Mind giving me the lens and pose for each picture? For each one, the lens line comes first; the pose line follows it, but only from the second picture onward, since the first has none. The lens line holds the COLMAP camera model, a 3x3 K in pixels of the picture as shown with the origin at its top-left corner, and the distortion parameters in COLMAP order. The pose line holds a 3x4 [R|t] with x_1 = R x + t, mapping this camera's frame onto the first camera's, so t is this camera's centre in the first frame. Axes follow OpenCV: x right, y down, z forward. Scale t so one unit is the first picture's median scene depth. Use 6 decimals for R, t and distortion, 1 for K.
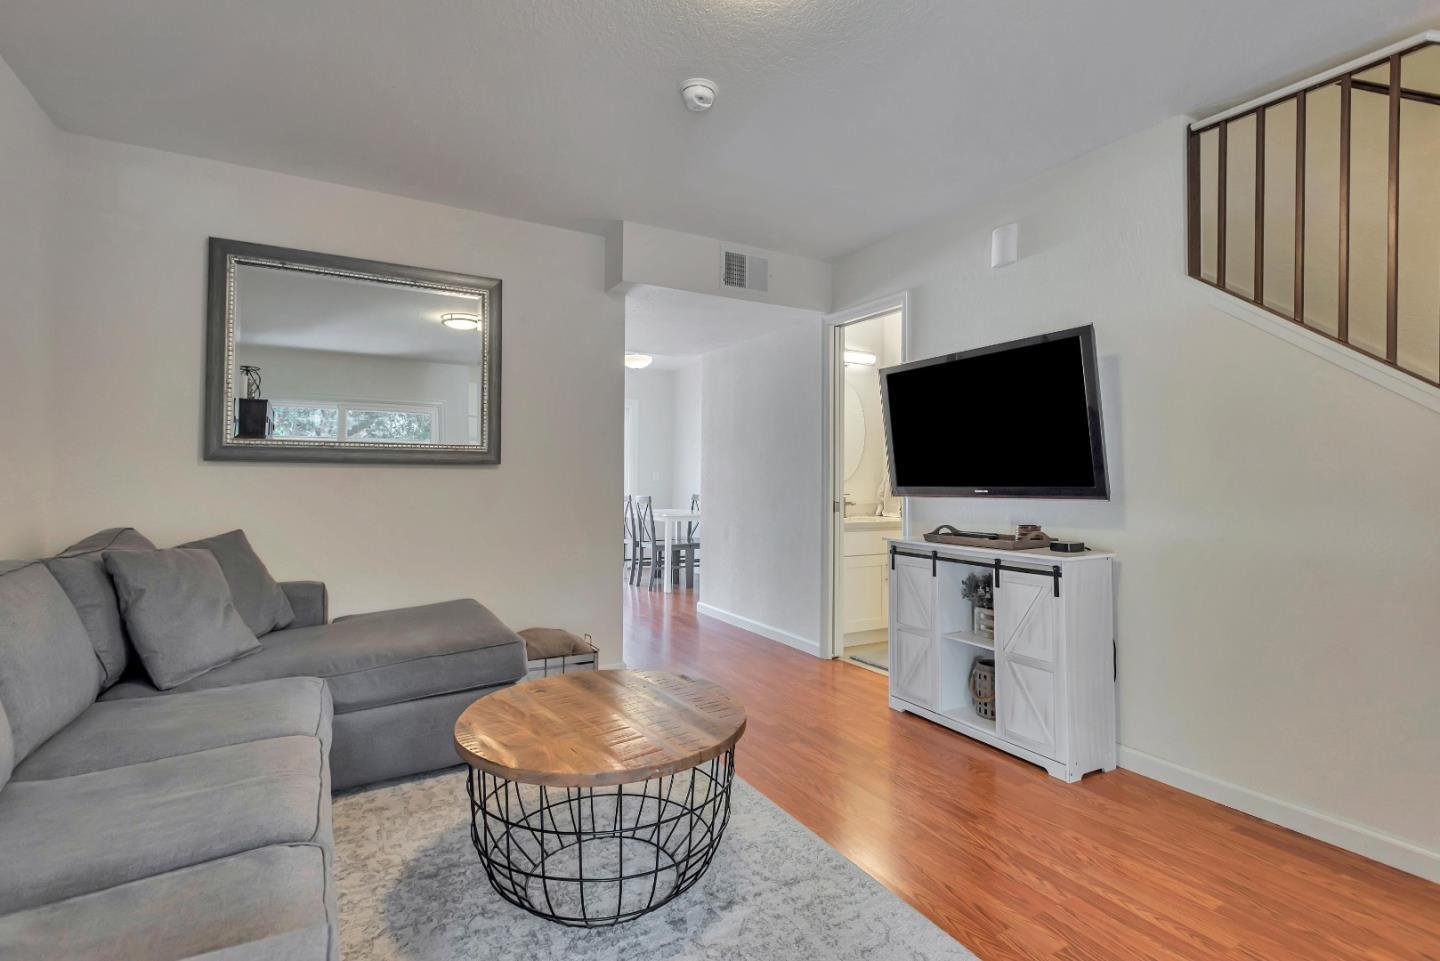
lens RADIAL K [[671.9, 0, 717.8], [0, 671.9, 470.9], [0, 0, 1]] dist [0.019801, -0.009780]
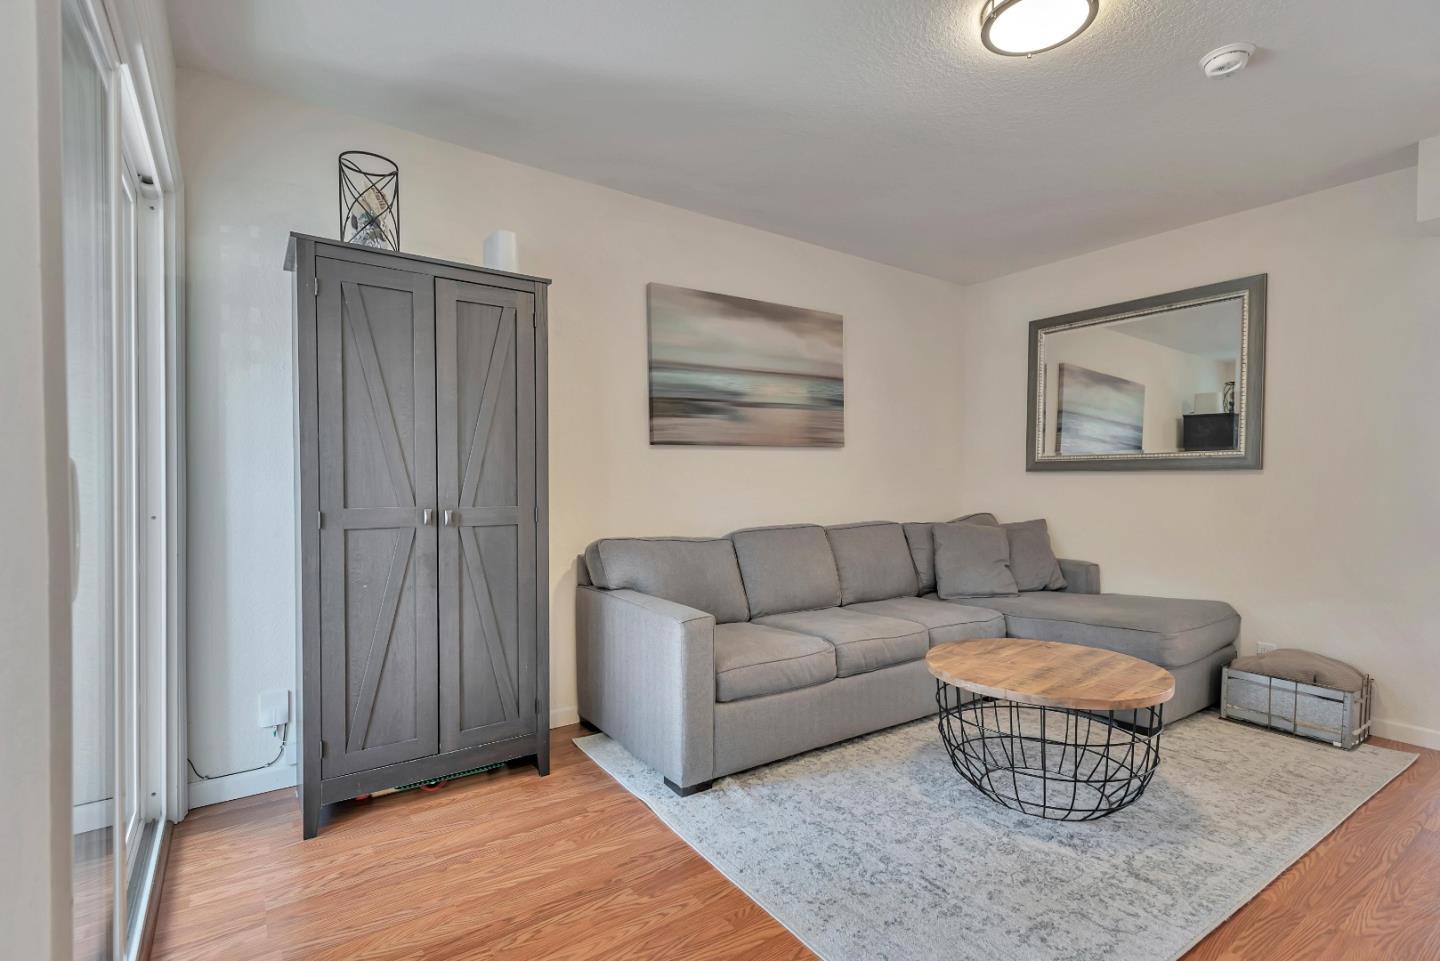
lens RADIAL K [[680.2, 0, 721.7], [0, 680.2, 486.8], [0, 0, 1]] dist [0.026589, -0.011336]
pose [[0.091150, 0.000265, -0.995837, 0.691094], [0.007262, 0.999973, 0.000930, 0.013052], [0.995811, -0.007317, 0.091145, 0.185158]]
